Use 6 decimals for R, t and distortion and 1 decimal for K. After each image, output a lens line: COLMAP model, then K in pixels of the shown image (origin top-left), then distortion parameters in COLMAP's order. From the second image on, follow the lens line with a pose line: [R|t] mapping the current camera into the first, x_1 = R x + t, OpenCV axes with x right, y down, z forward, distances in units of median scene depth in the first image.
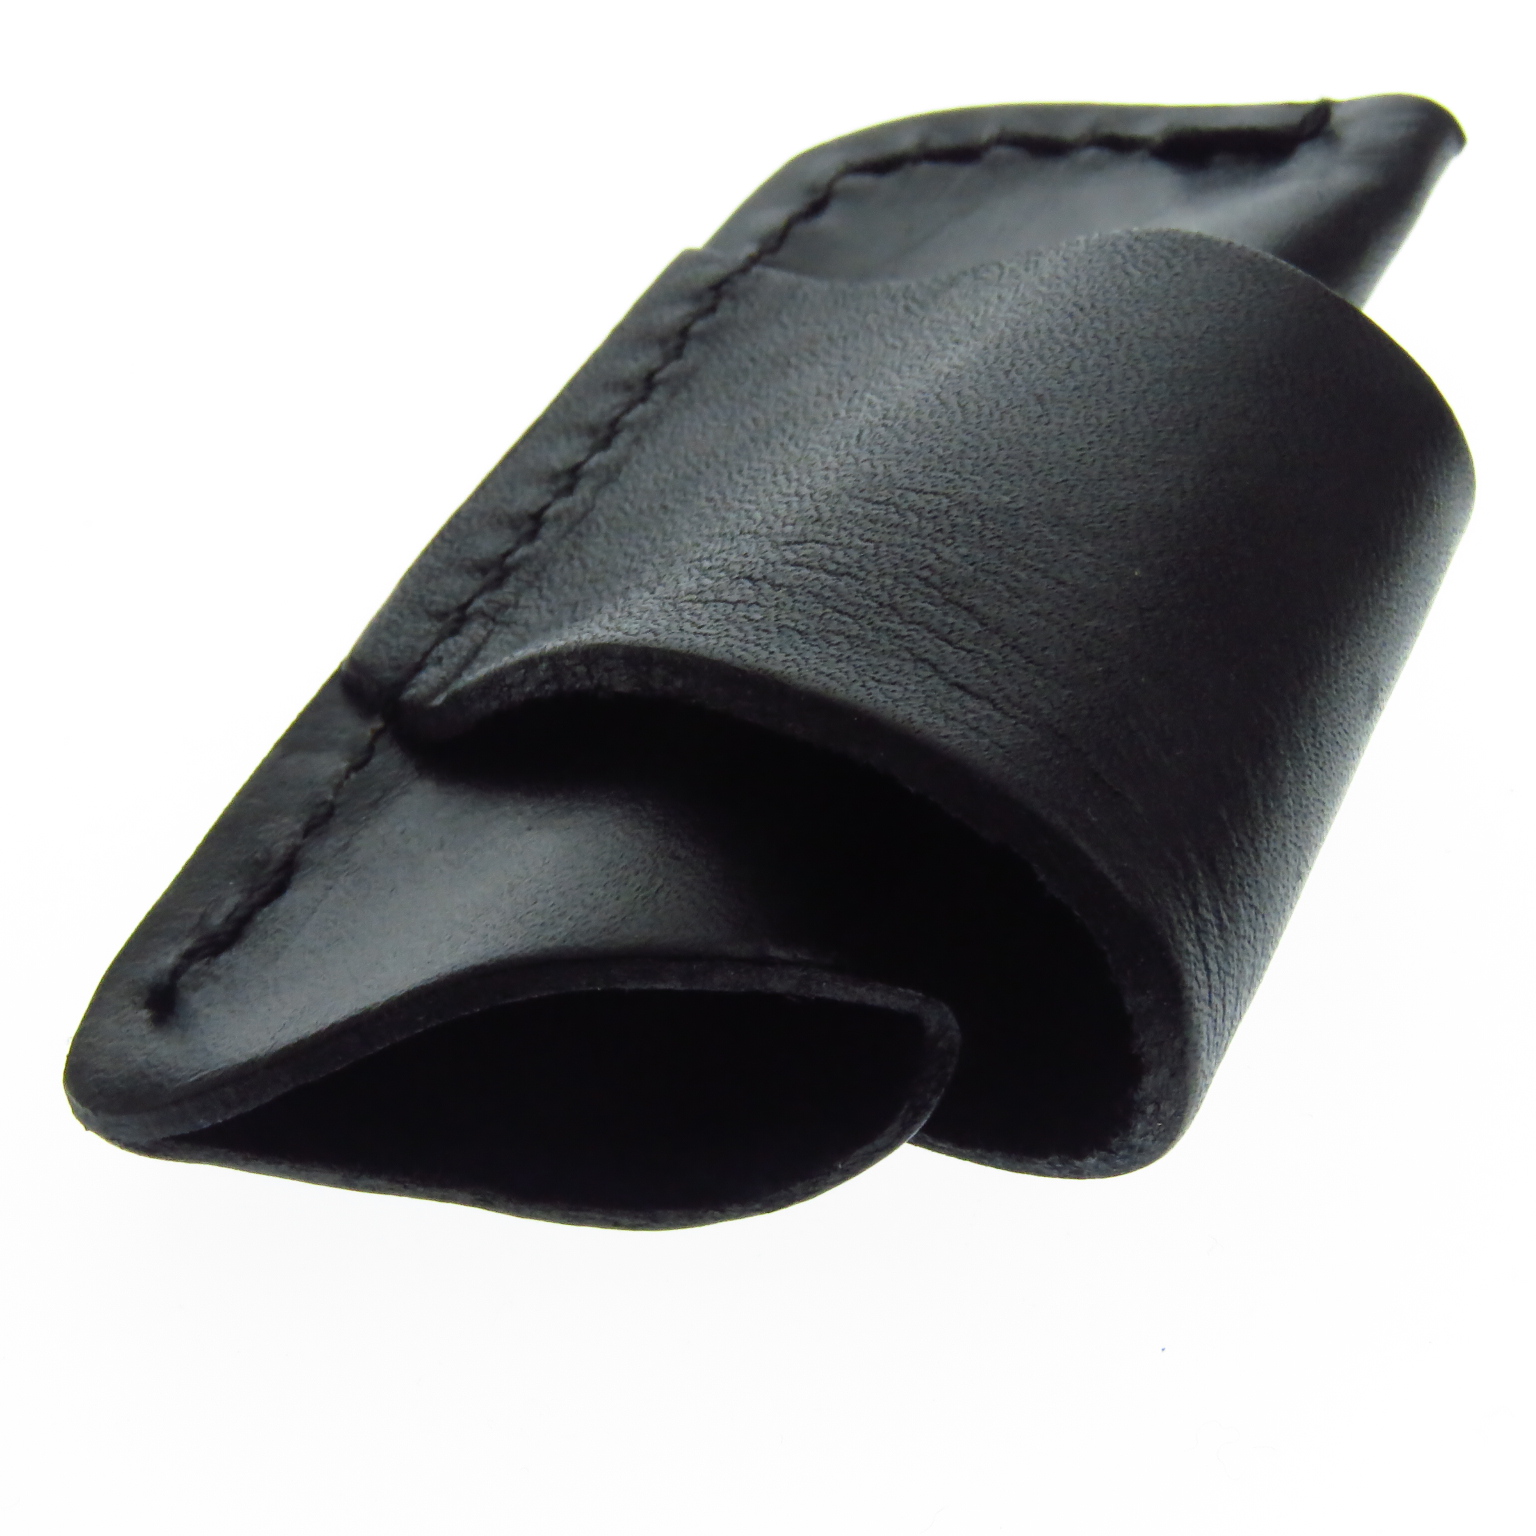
lens RADIAL K [[4348.4, 0, 763.3], [0, 4348.4, 768.0], [0, 0, 1]] dist [-0.404821, 0.000000]
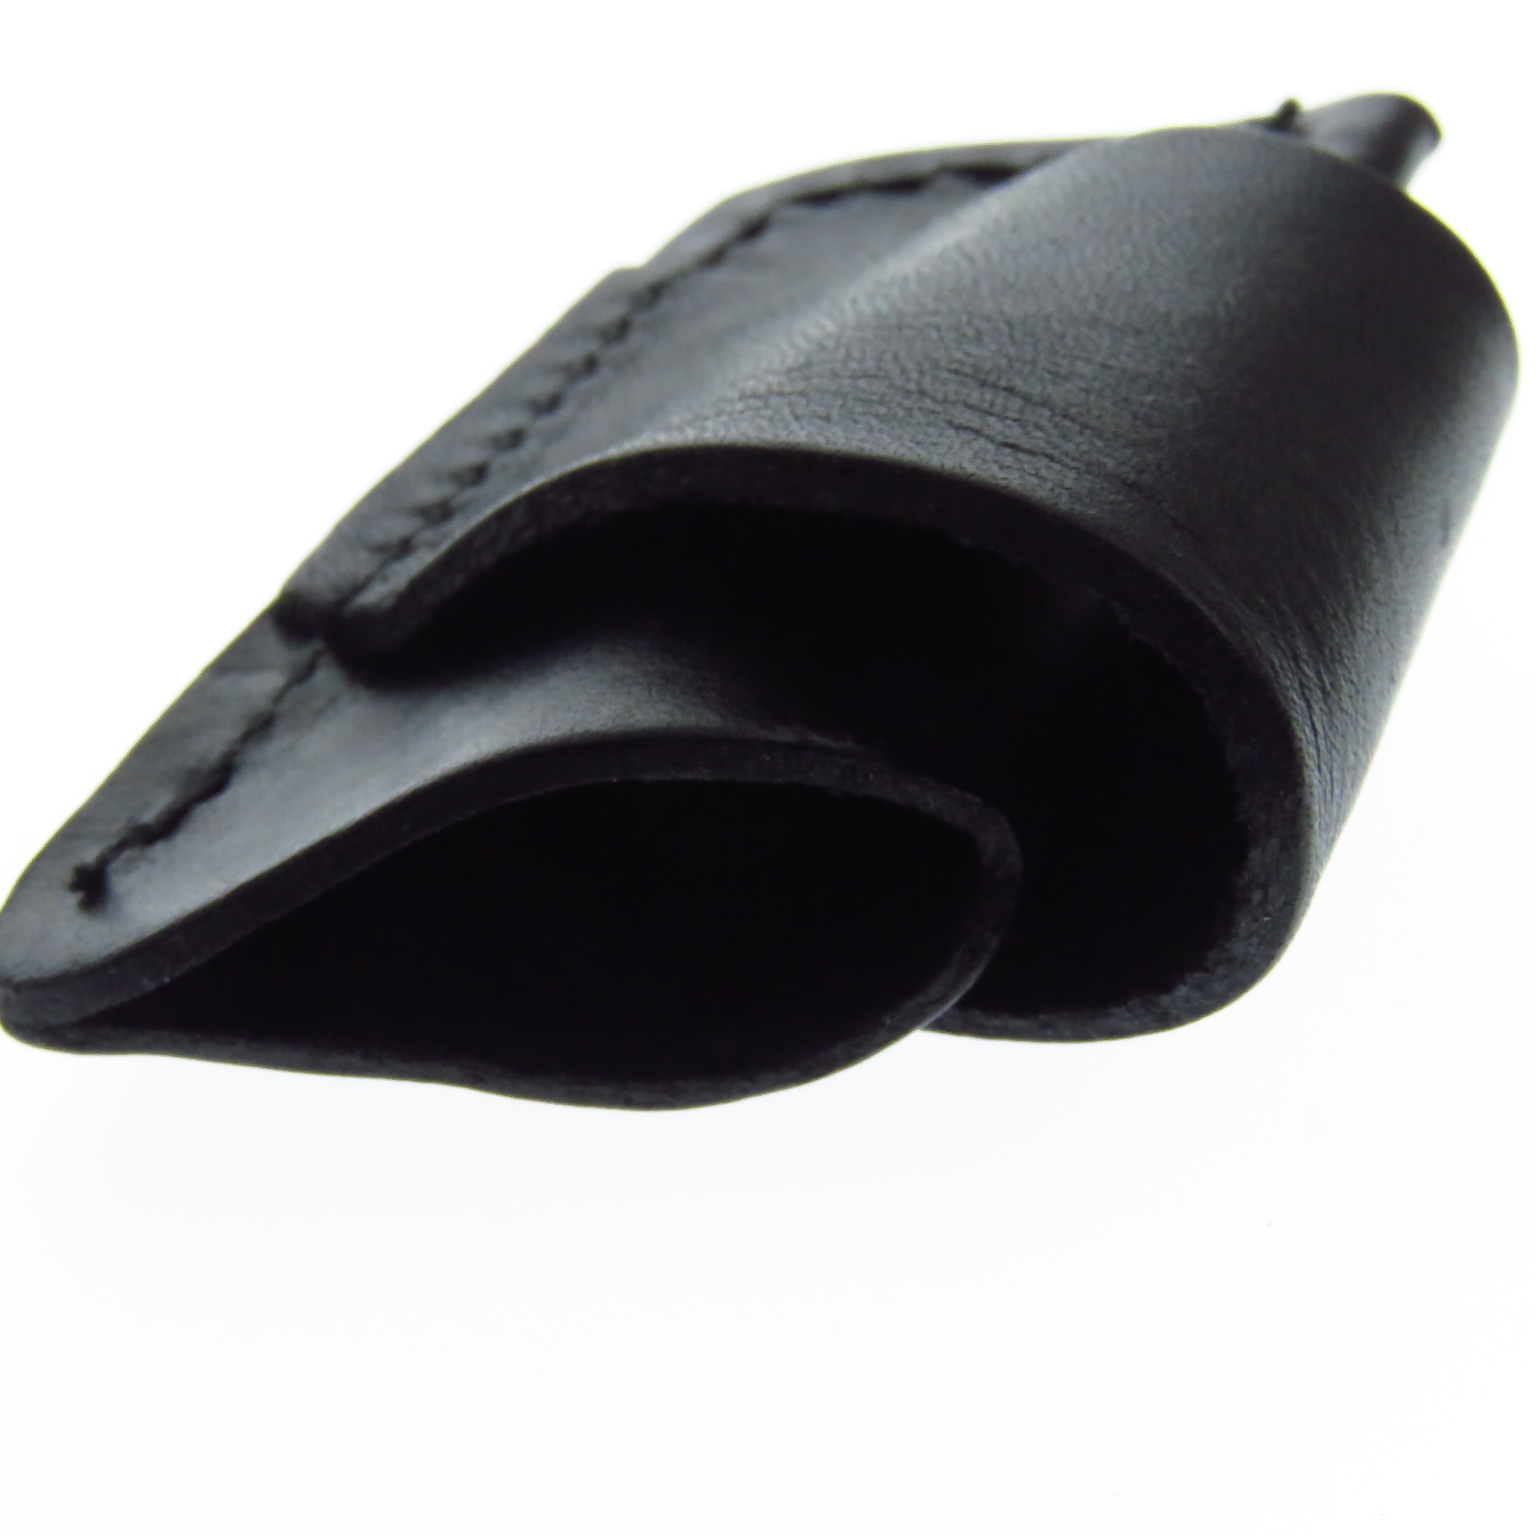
lens RADIAL K [[4348.4, 0, 772.5], [0, 4348.4, 767.9], [0, 0, 1]] dist [-0.404821, 0.000000]
pose [[0.997574, -0.022497, 0.065885, -0.060916], [0.034611, 0.981377, -0.188949, 0.204500], [-0.060407, 0.190770, 0.979774, 0.145530]]
